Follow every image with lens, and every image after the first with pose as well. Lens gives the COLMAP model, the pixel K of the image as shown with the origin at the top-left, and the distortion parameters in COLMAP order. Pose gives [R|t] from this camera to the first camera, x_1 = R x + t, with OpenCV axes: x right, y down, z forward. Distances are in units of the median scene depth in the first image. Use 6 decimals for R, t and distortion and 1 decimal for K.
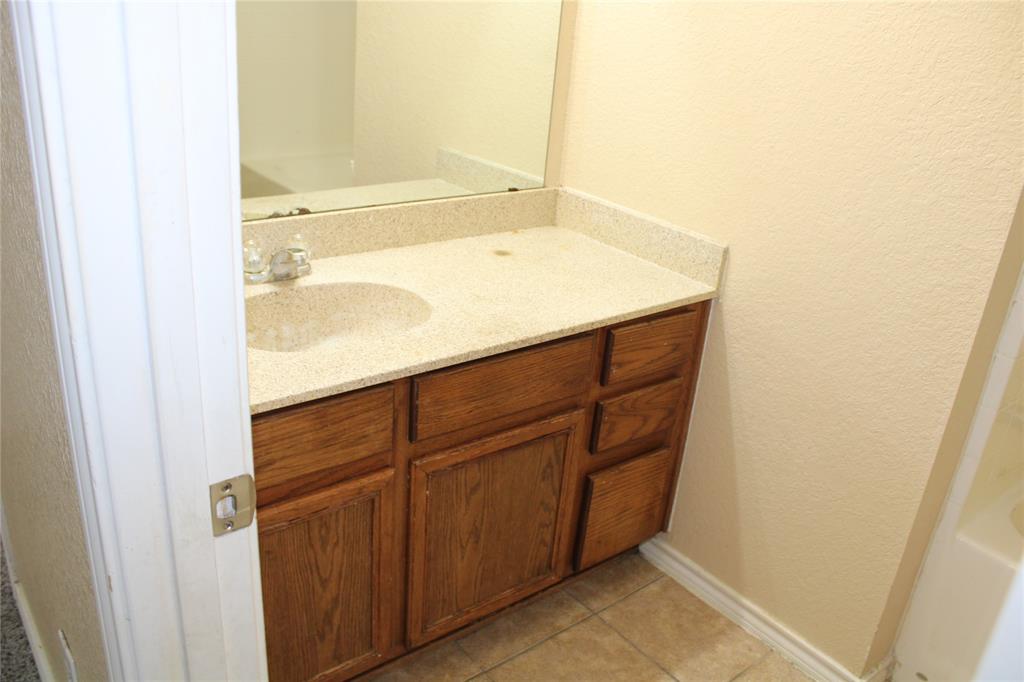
lens RADIAL K [[848.0, 0, 498.2], [0, 848.0, 335.2], [0, 0, 1]] dist [-0.167986, 0.147581]
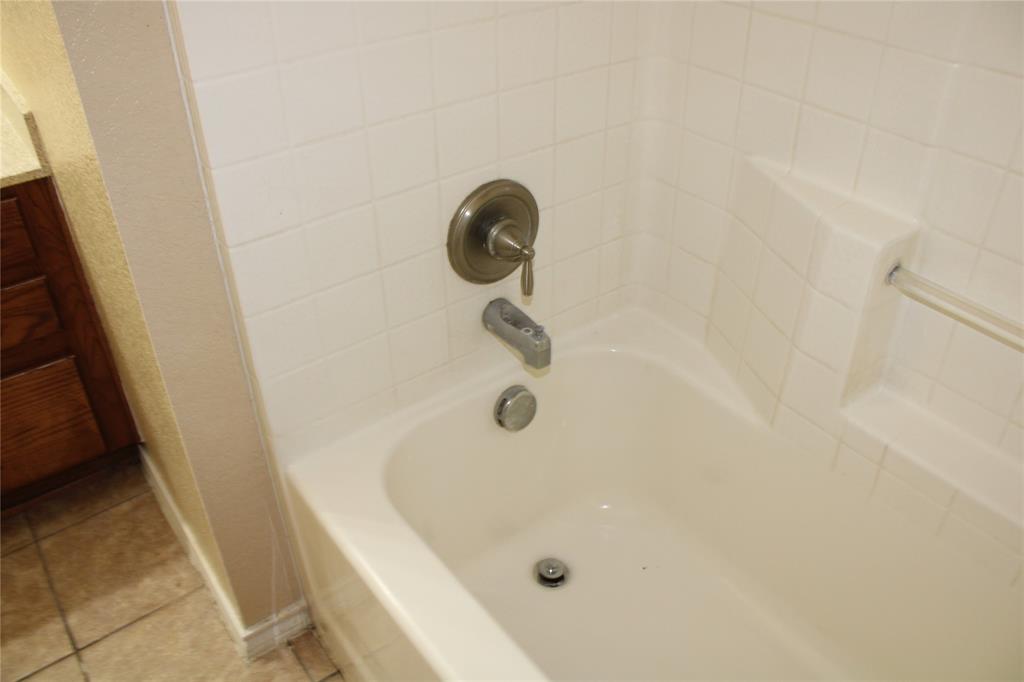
lens RADIAL K [[848.0, 0, 498.2], [0, 848.0, 335.2], [0, 0, 1]] dist [-0.167986, 0.147581]
pose [[0.995696, -0.060318, -0.070370, 0.699193], [0.073150, 0.977667, 0.197019, -0.017554], [0.056915, -0.201318, 0.977871, 0.223877]]
